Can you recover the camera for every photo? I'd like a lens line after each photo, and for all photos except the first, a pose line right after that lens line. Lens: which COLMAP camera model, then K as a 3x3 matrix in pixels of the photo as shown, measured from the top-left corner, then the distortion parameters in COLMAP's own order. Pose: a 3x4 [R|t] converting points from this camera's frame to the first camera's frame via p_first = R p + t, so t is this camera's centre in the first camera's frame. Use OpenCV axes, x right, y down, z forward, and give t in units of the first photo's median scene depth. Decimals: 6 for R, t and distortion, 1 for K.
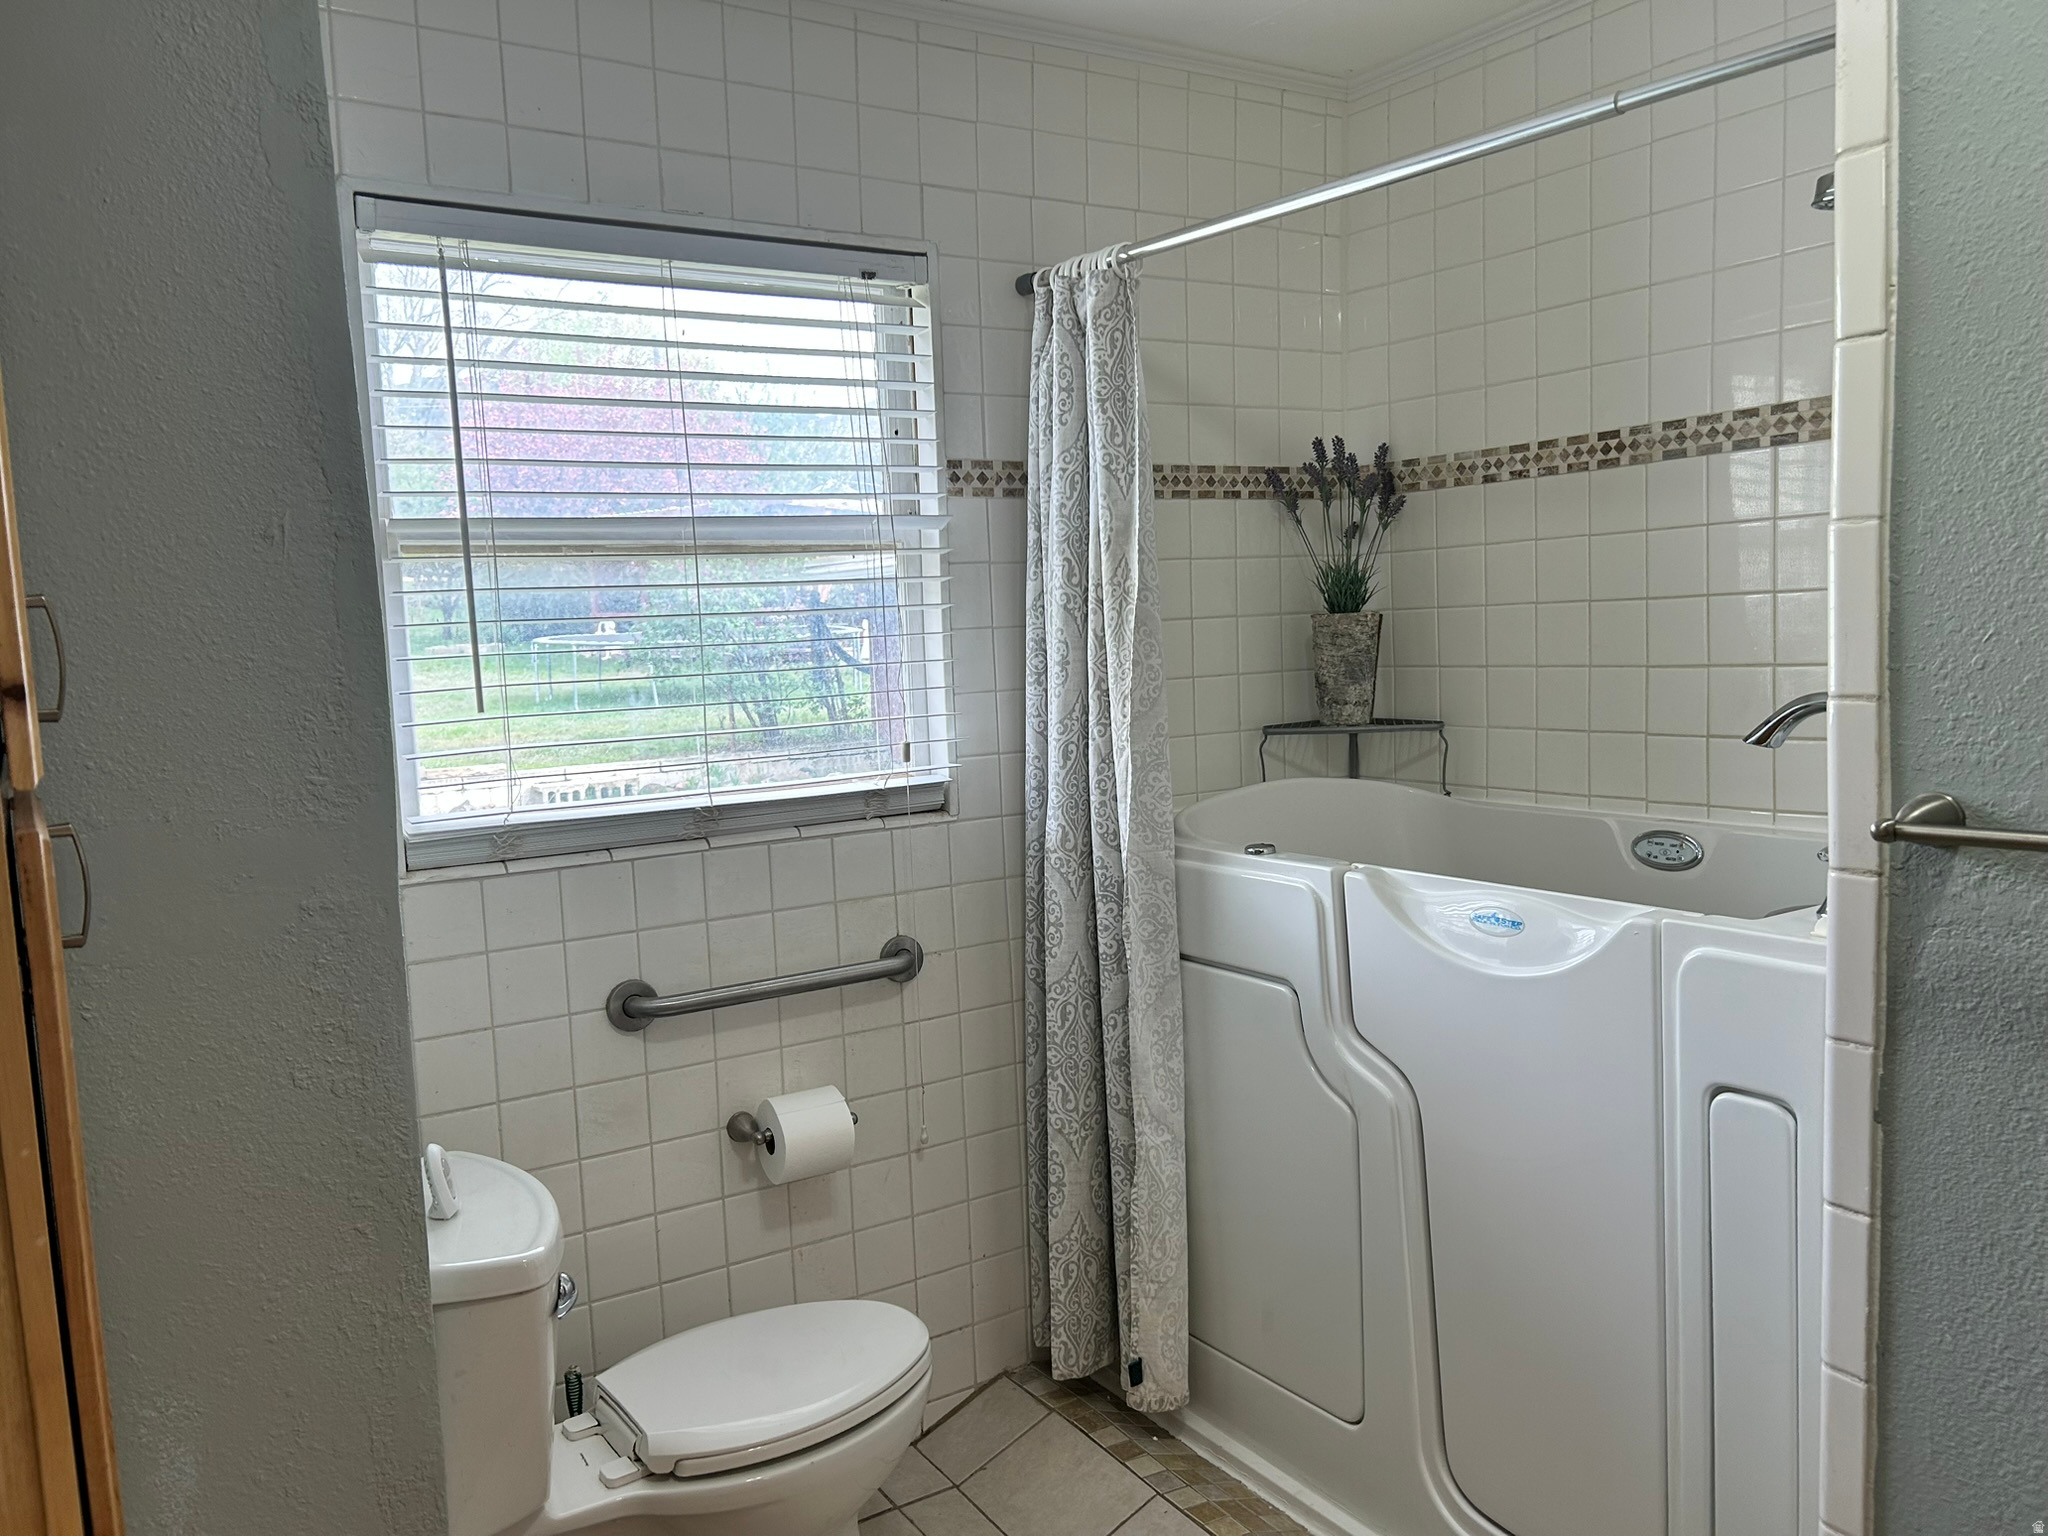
lens RADIAL K [[1547.6, 0, 1024.8], [0, 1547.6, 775.6], [0, 0, 1]] dist [0.062566, -0.063920]
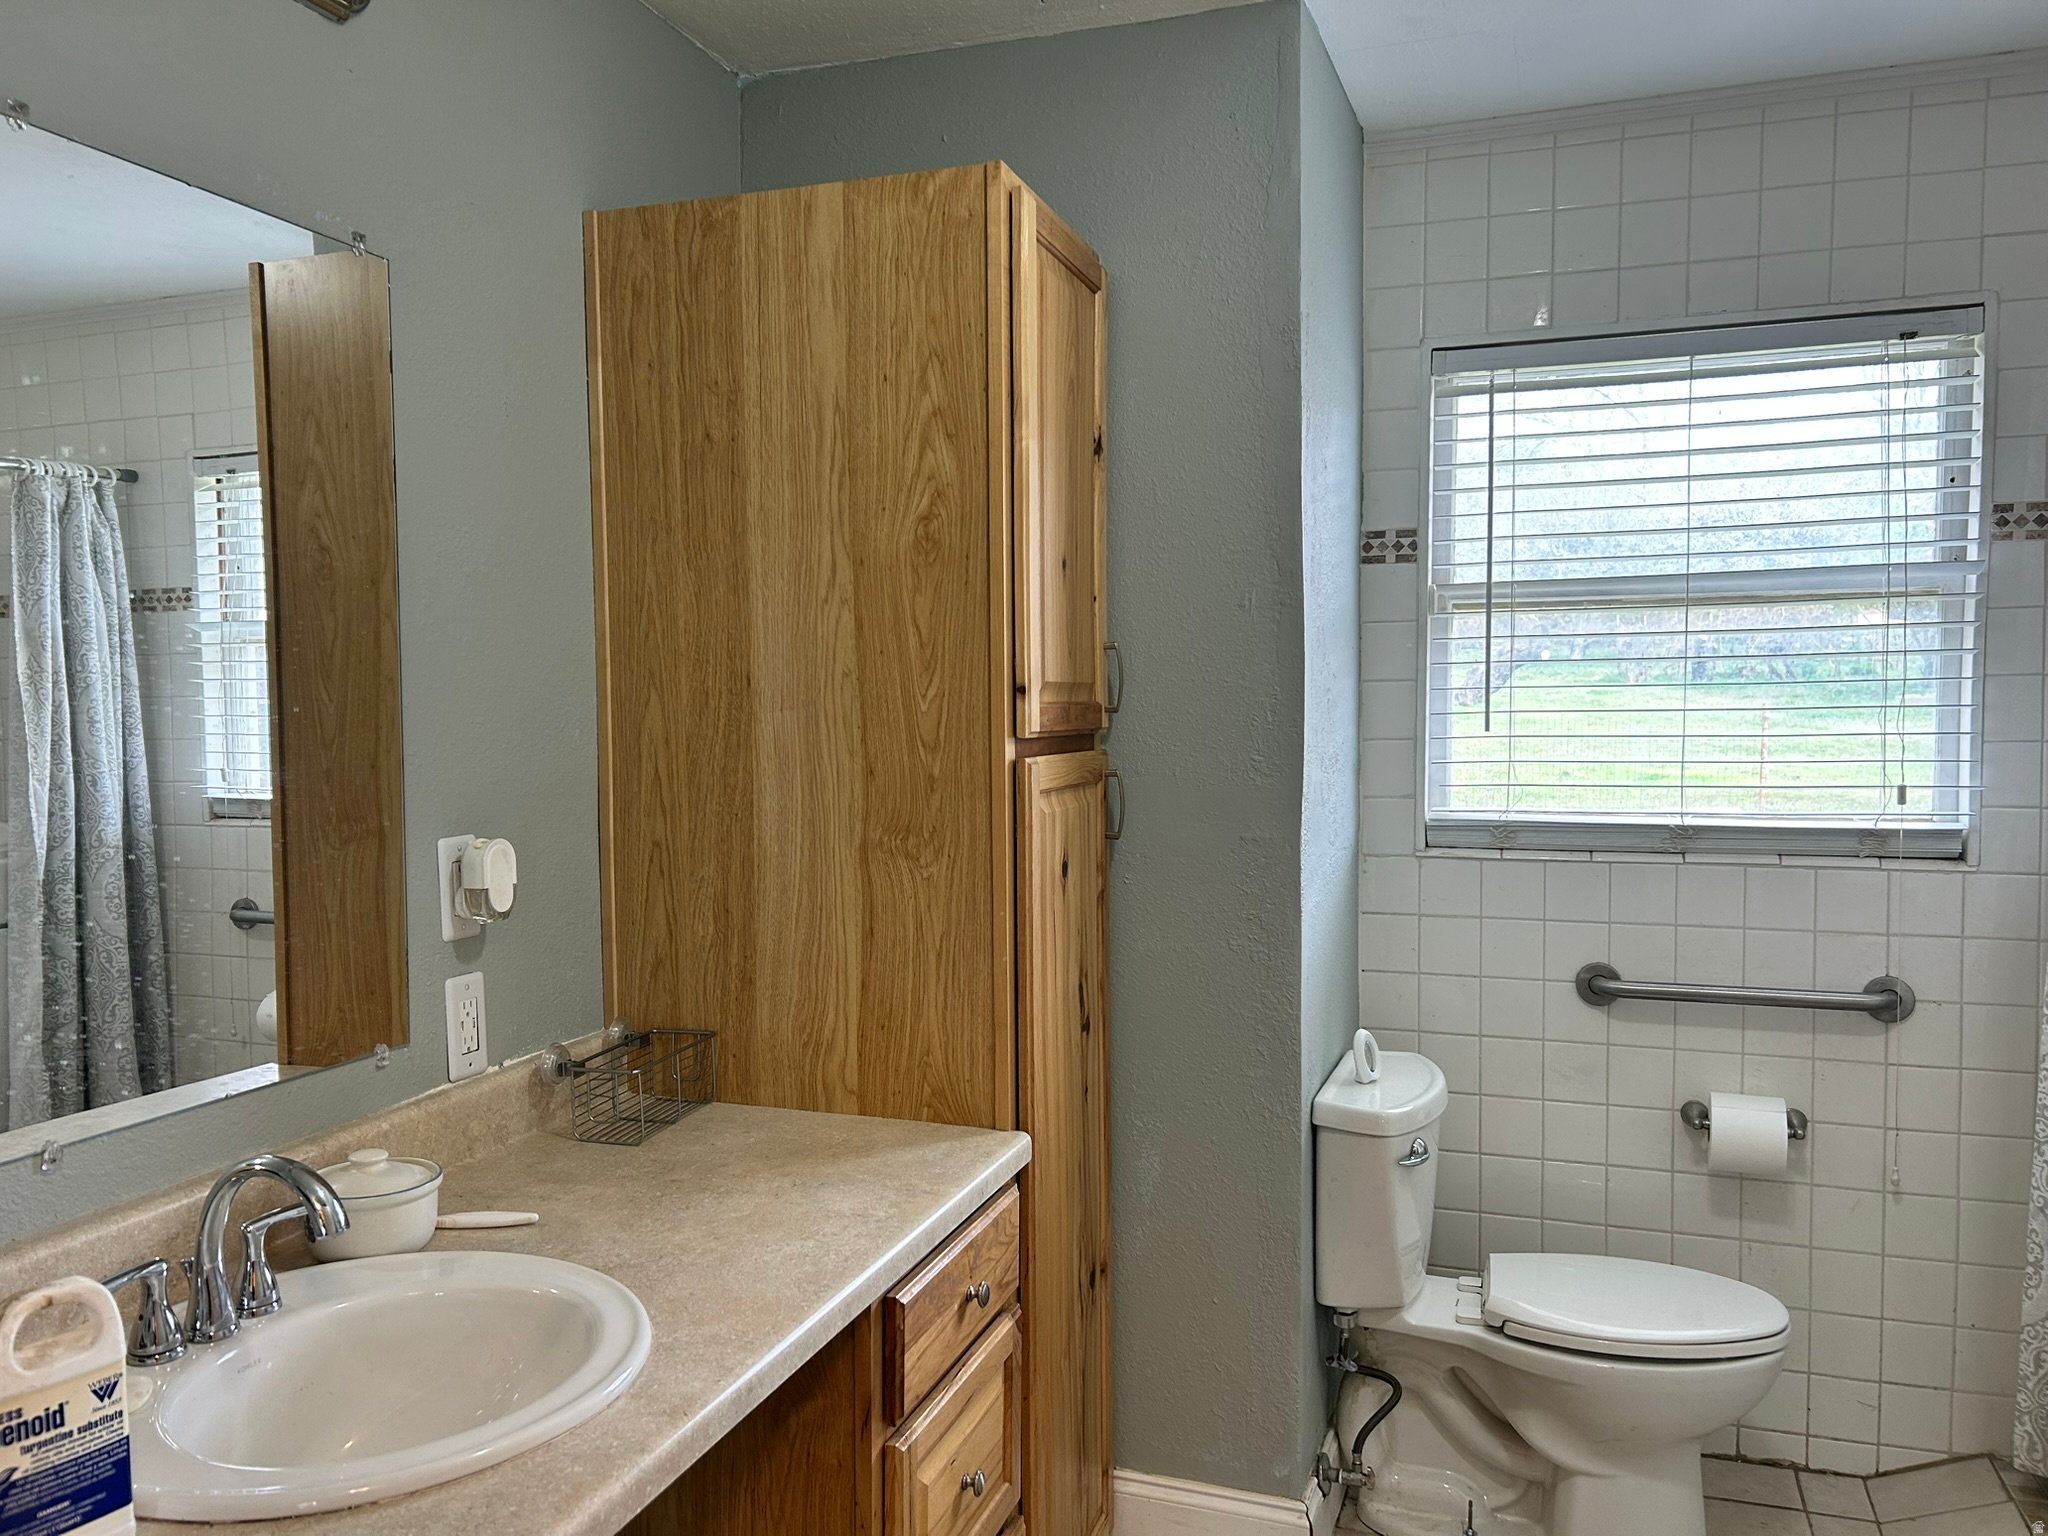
lens RADIAL K [[1547.6, 0, 1021.7], [0, 1547.6, 774.3], [0, 0, 1]] dist [0.062566, -0.063920]
pose [[0.625784, 0.072852, -0.776587, 0.366413], [-0.095129, 0.995325, 0.016715, 0.009323], [0.774174, 0.063416, 0.629788, -0.099651]]
